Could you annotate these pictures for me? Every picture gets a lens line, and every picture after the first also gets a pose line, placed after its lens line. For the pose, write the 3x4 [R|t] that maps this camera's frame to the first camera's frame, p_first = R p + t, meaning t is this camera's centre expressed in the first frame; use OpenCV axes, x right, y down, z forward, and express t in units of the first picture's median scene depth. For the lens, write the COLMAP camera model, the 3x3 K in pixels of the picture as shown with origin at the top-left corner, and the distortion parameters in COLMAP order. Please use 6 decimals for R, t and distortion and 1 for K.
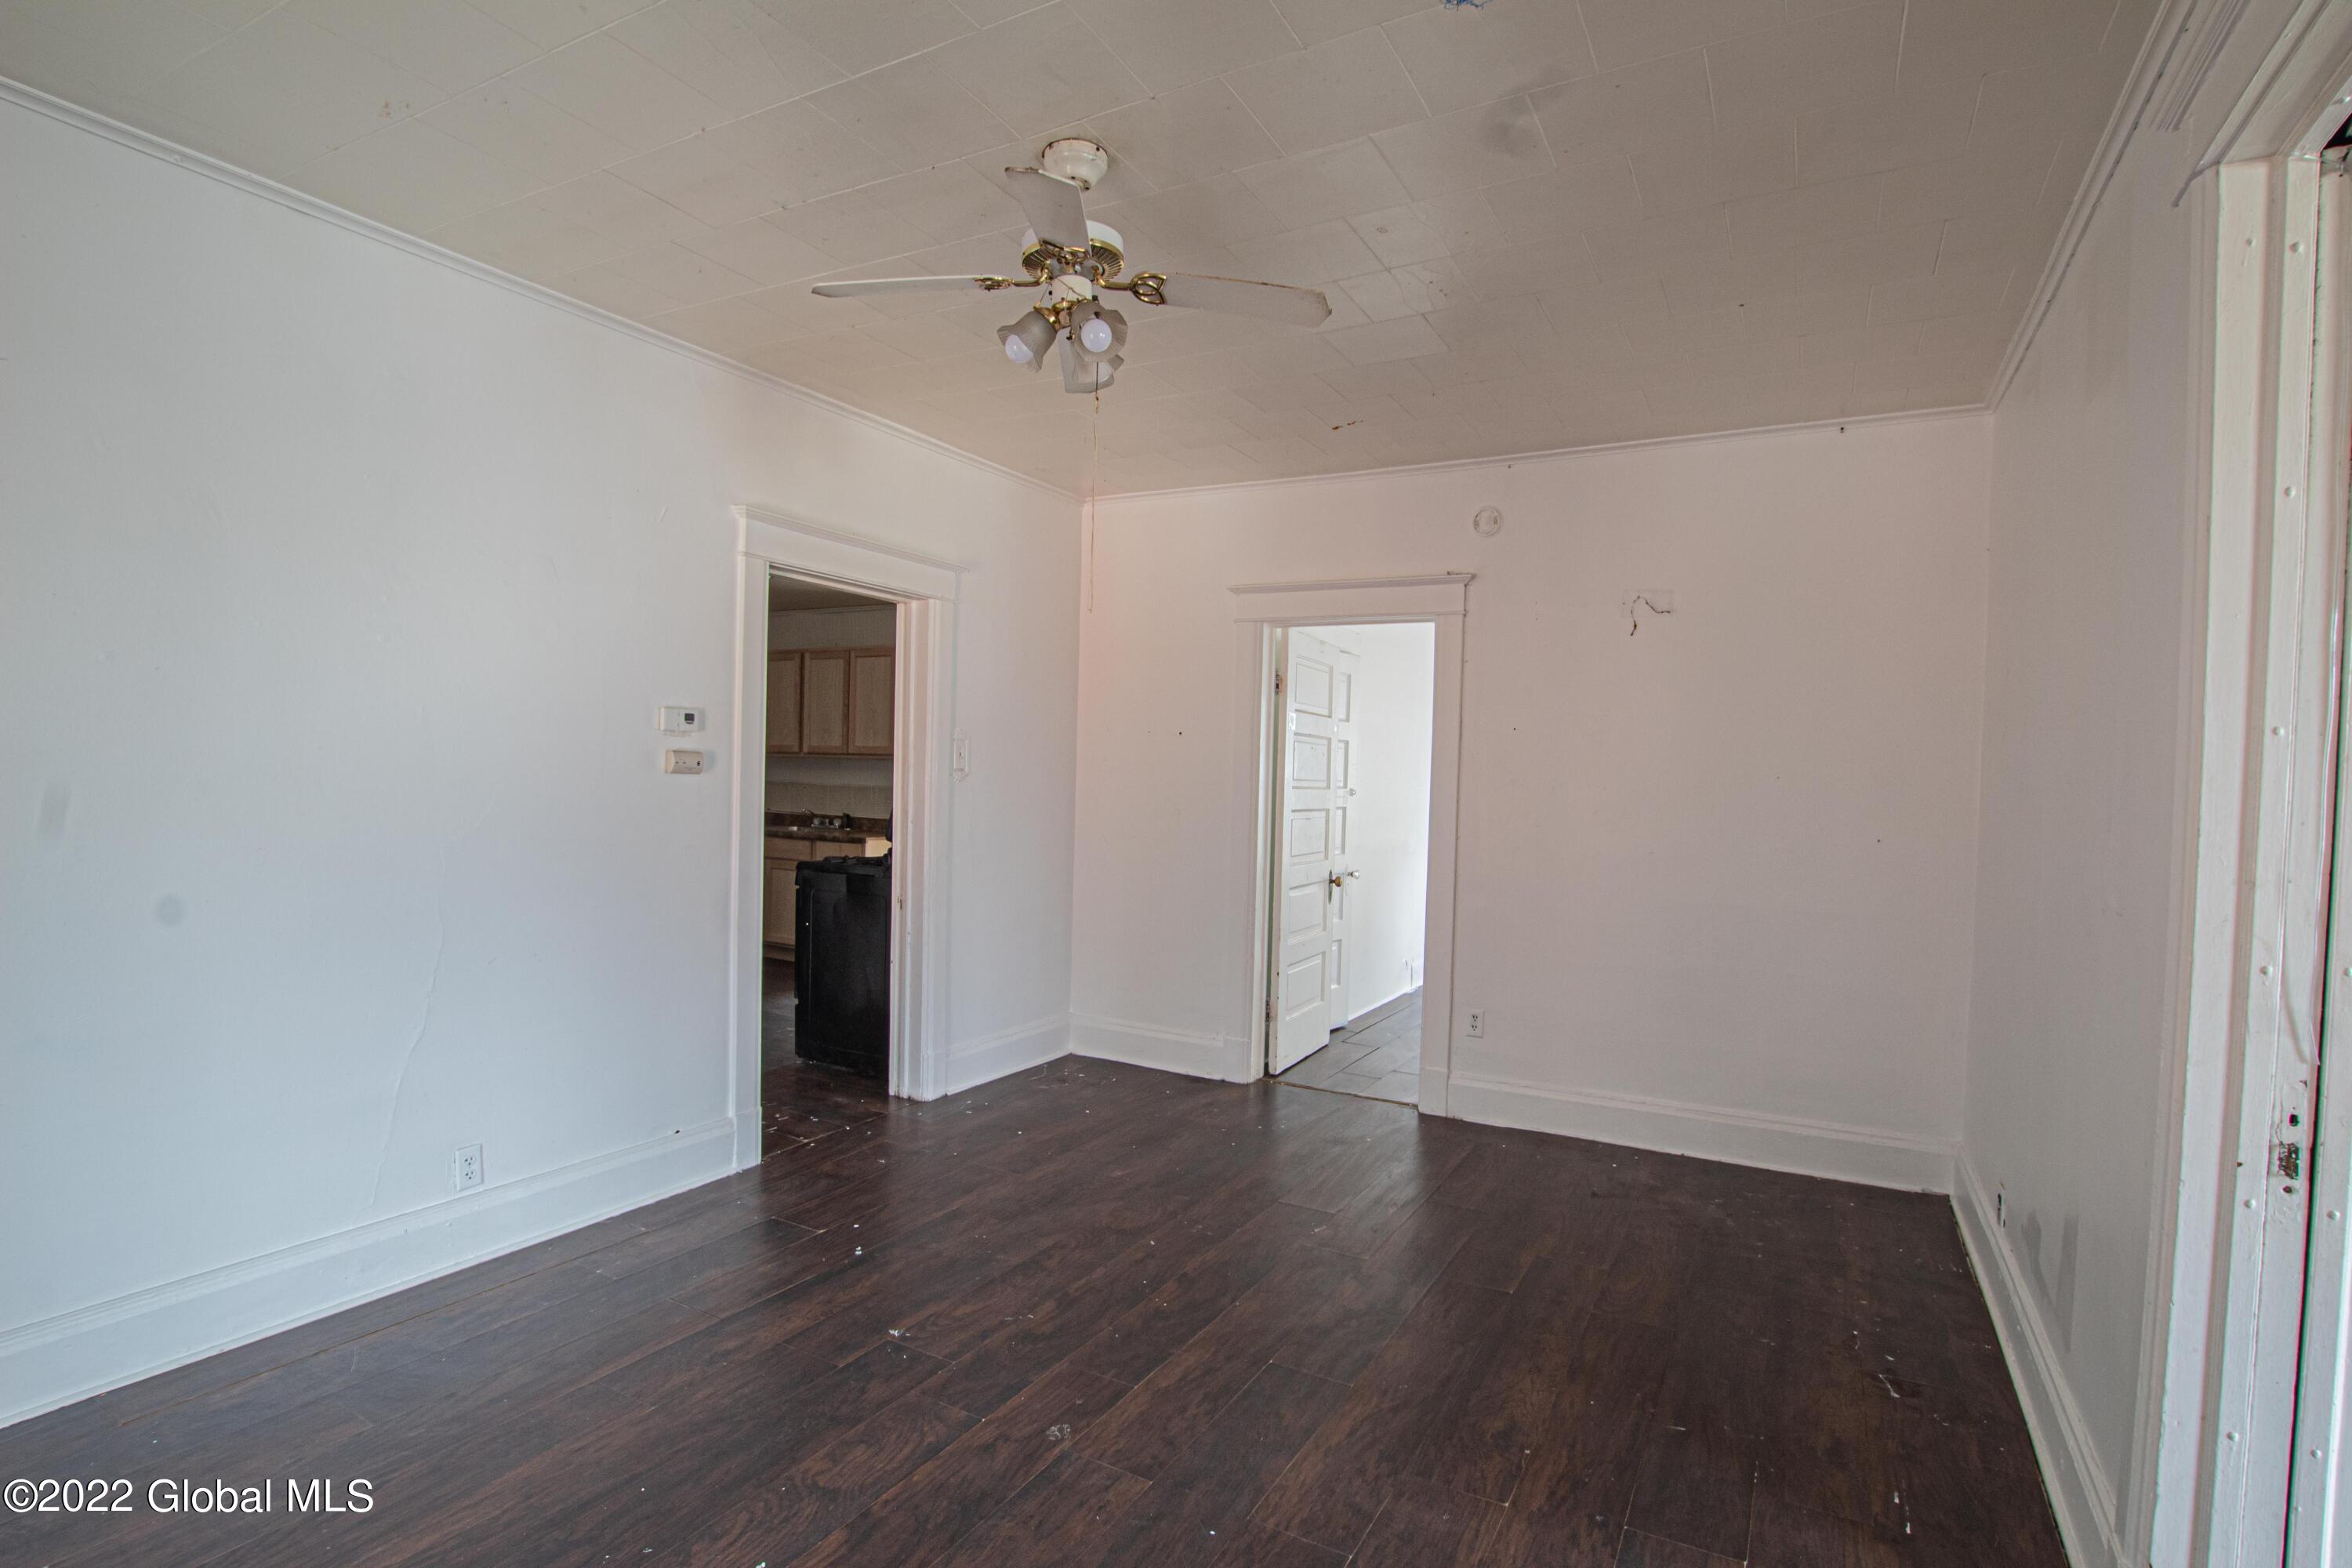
lens RADIAL K [[1159.2, 0, 1176.0], [0, 1159.2, 784.0], [0, 0, 1]] dist [-0.018139, 0.000806]
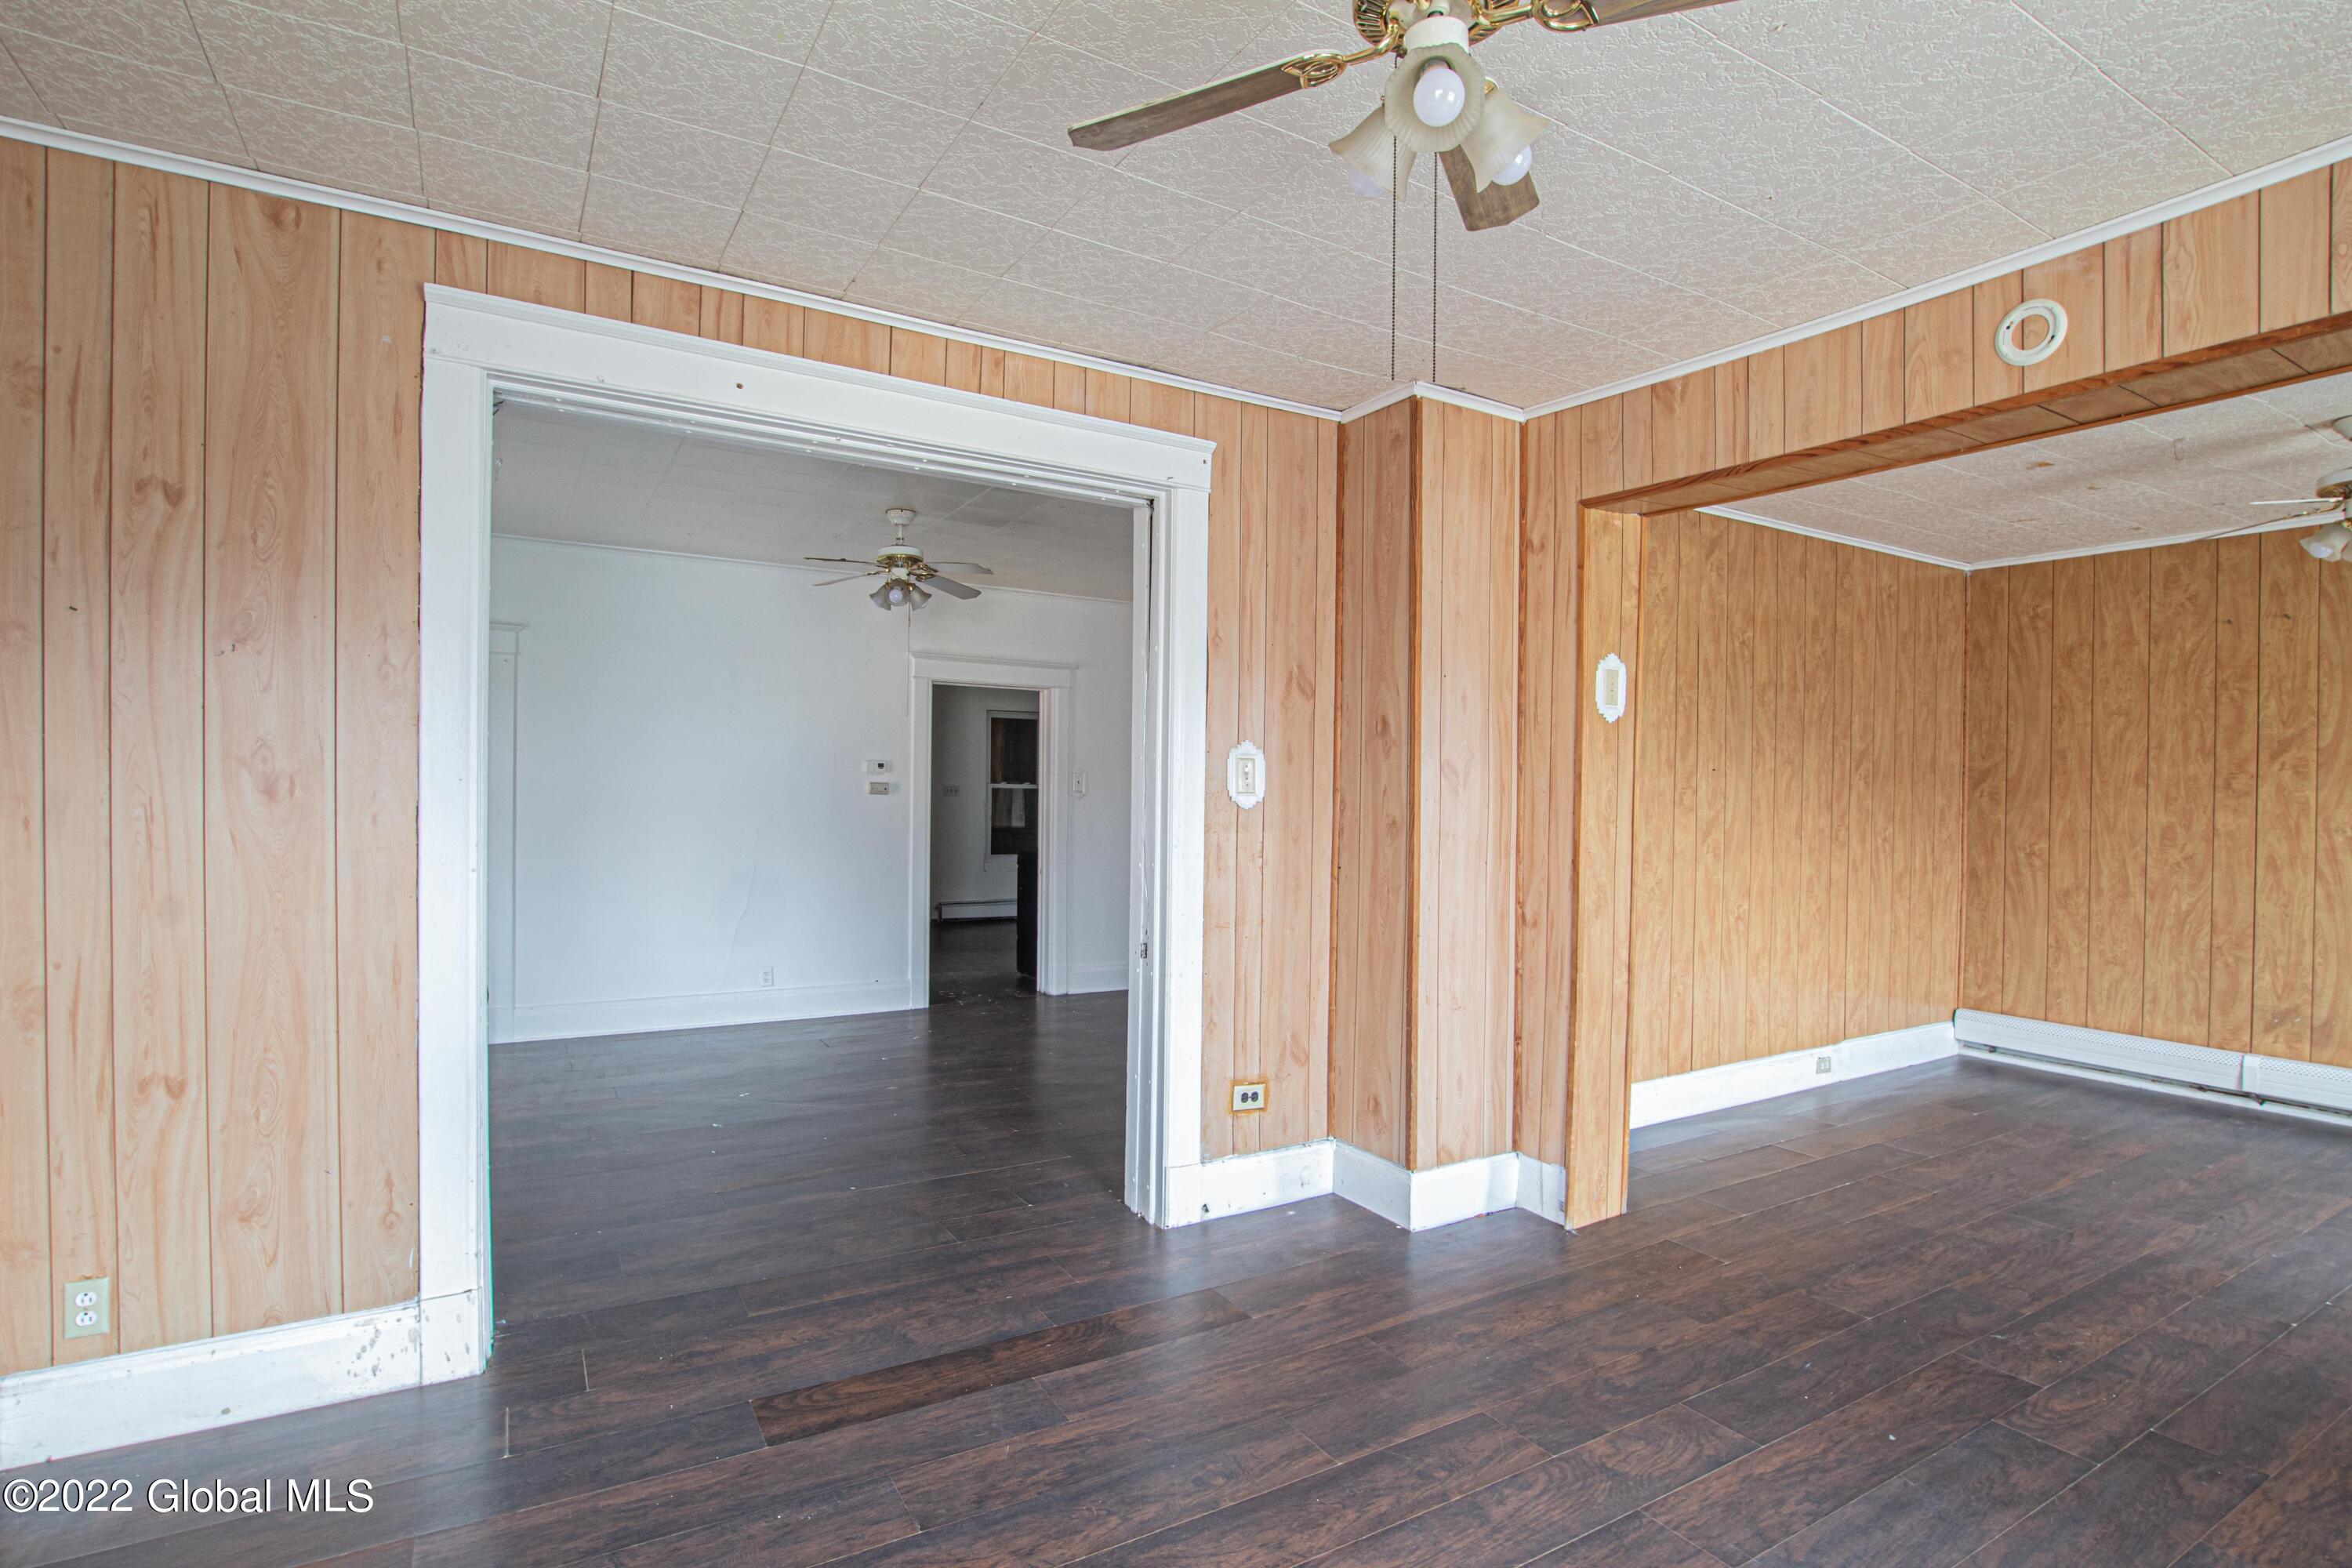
lens RADIAL K [[1159.2, 0, 1176.0], [0, 1159.2, 784.0], [0, 0, 1]] dist [-0.018139, 0.000806]
pose [[0.866551, -0.013029, -0.498919, 0.755013], [0.001254, 0.999713, -0.023929, 0.015985], [0.499087, 0.020110, 0.866318, -0.335775]]
